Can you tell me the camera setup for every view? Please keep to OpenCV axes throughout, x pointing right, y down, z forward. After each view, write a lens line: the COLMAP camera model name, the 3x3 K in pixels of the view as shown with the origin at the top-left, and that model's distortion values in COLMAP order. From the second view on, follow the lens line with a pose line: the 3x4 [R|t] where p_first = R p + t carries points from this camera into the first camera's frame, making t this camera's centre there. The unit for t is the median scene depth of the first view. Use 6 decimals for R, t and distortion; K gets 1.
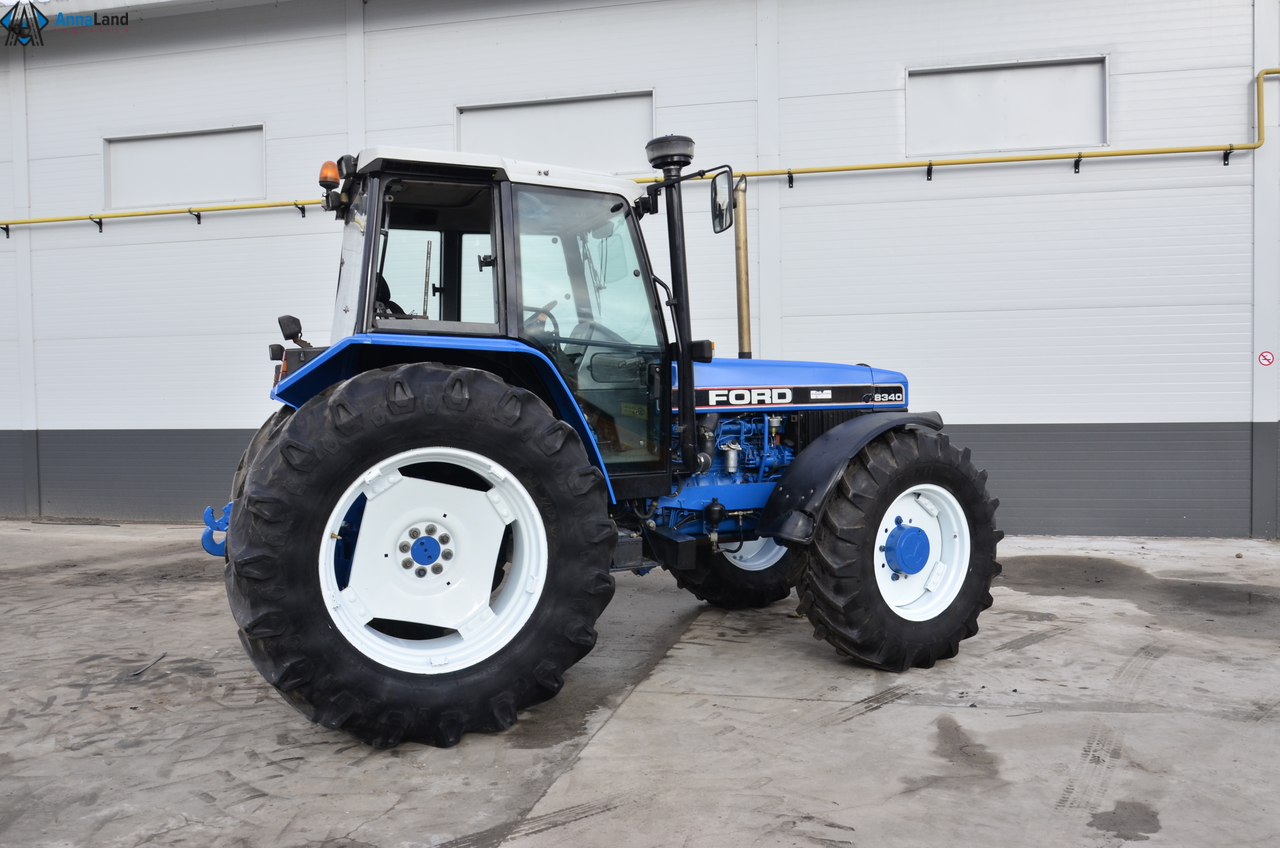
lens RADIAL K [[1091.9, 0, 695.8], [0, 1091.9, 416.7], [0, 0, 1]] dist [-0.057616, 0.016412]
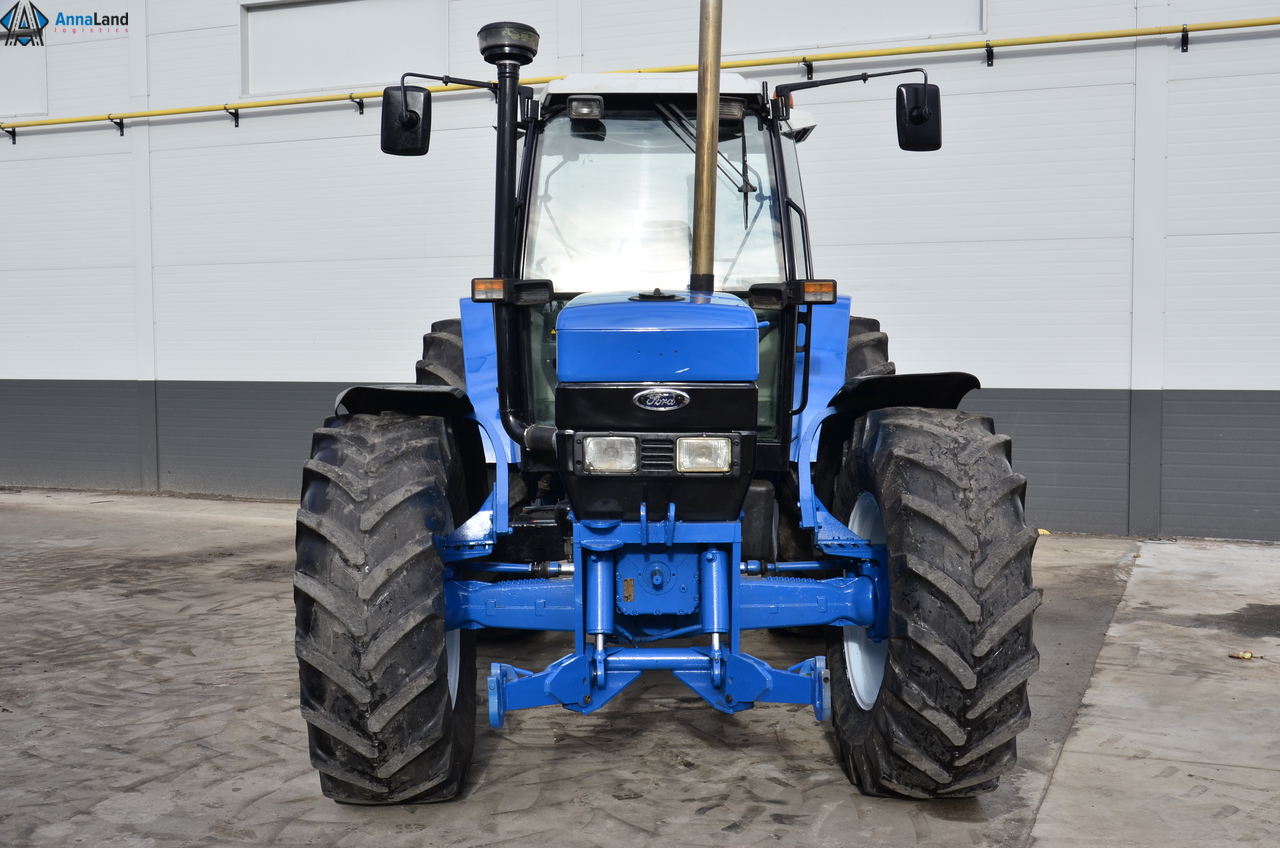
lens RADIAL K [[1487.2, 0, 624.9], [0, 1487.2, 421.3], [0, 0, 1]] dist [-0.041461, 0.000000]
pose [[0.984534, 0.019200, -0.174137, -0.178061], [-0.013626, 0.999358, 0.033145, 0.002963], [0.174661, -0.030259, 0.984163, -0.019618]]
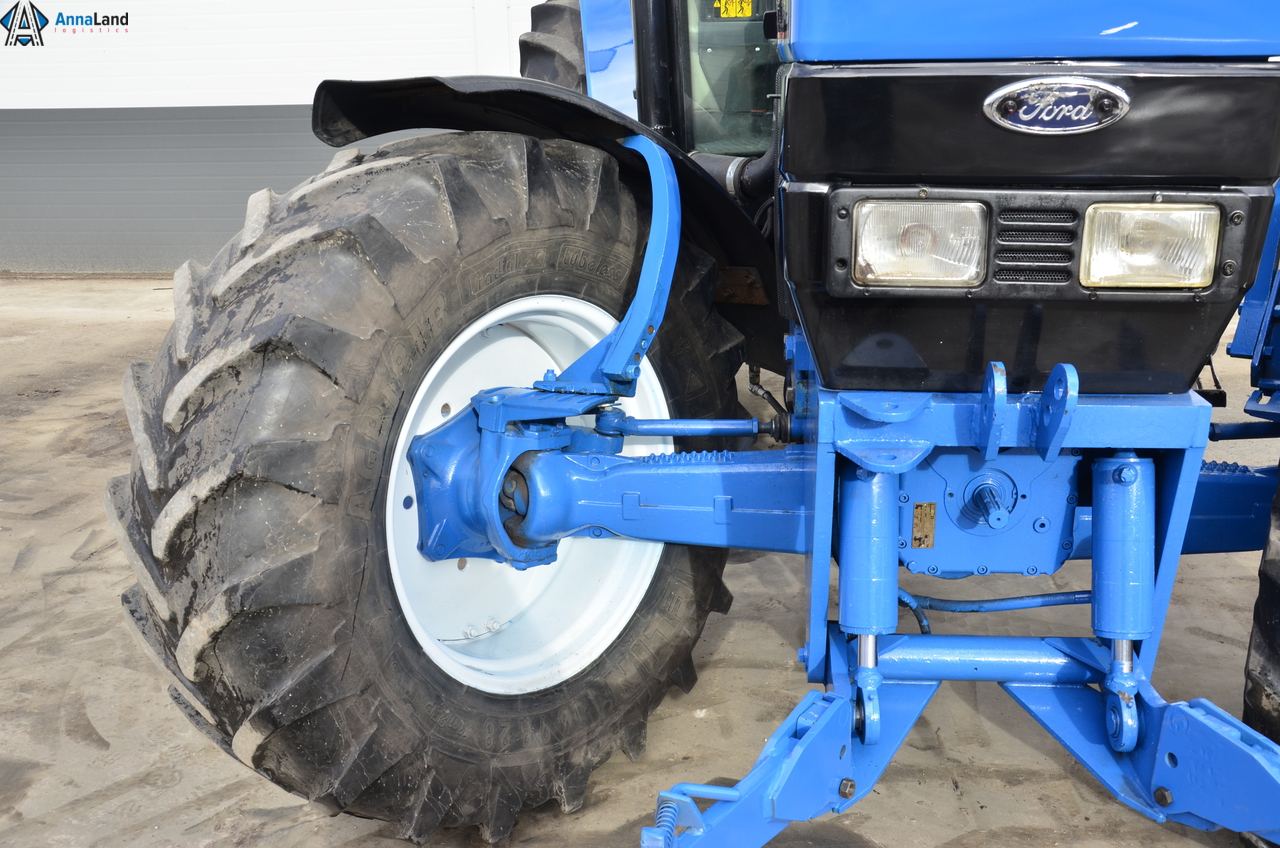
lens RADIAL K [[1179.1, 0, 648.3], [0, 1179.1, 425.4], [0, 0, 1]] dist [-0.021564, -0.004248]
pose [[0.967339, 0.077980, -0.241193, -0.320400], [-0.004540, 0.956683, 0.291097, 0.010312], [0.253445, -0.280495, 0.925791, 0.511591]]
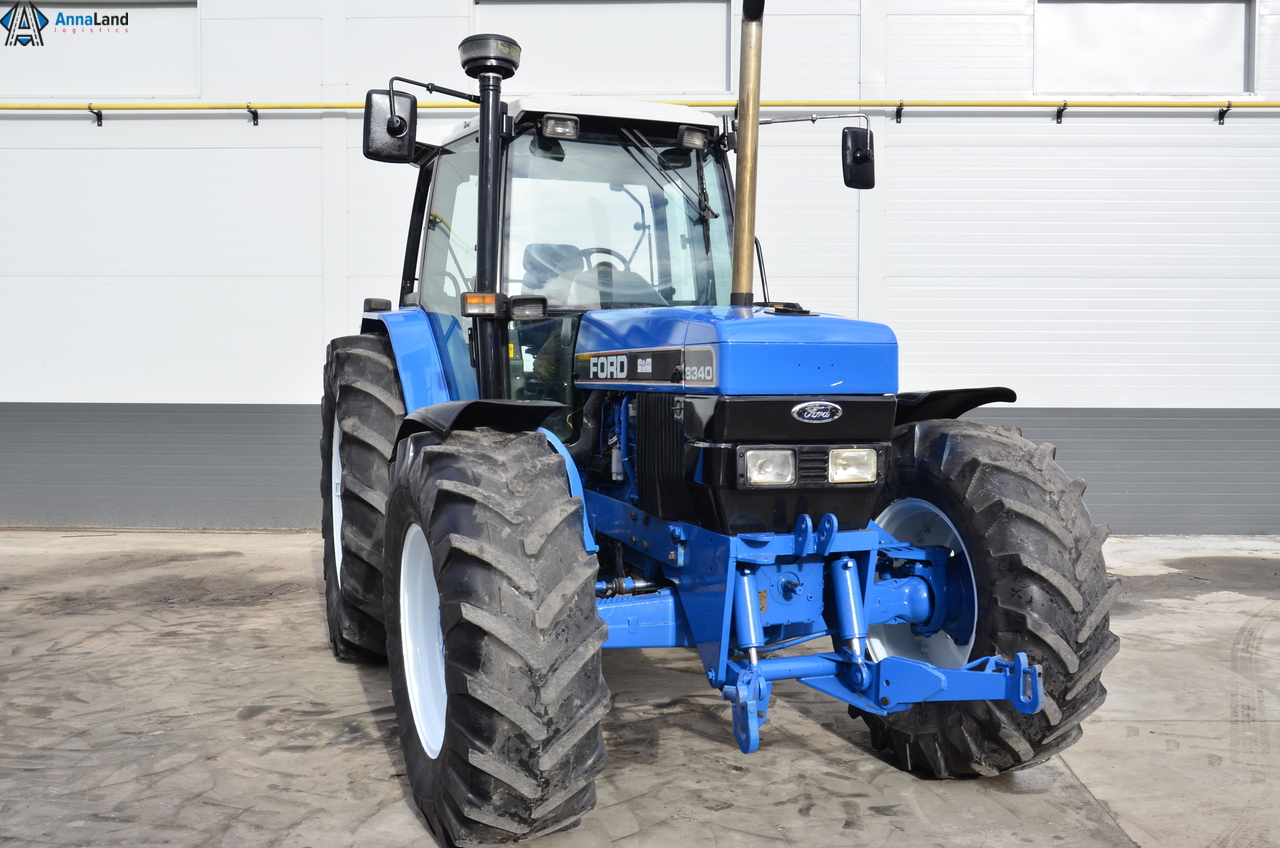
lens RADIAL K [[1313.0, 0, 685.8], [0, 1313.0, 417.6], [0, 0, 1]] dist [-0.049952, 0.000000]
pose [[0.978493, 0.010016, 0.206035, -0.524952], [-0.012654, 0.999854, 0.011490, 0.013267], [-0.205890, -0.013850, 0.978477, 0.086078]]
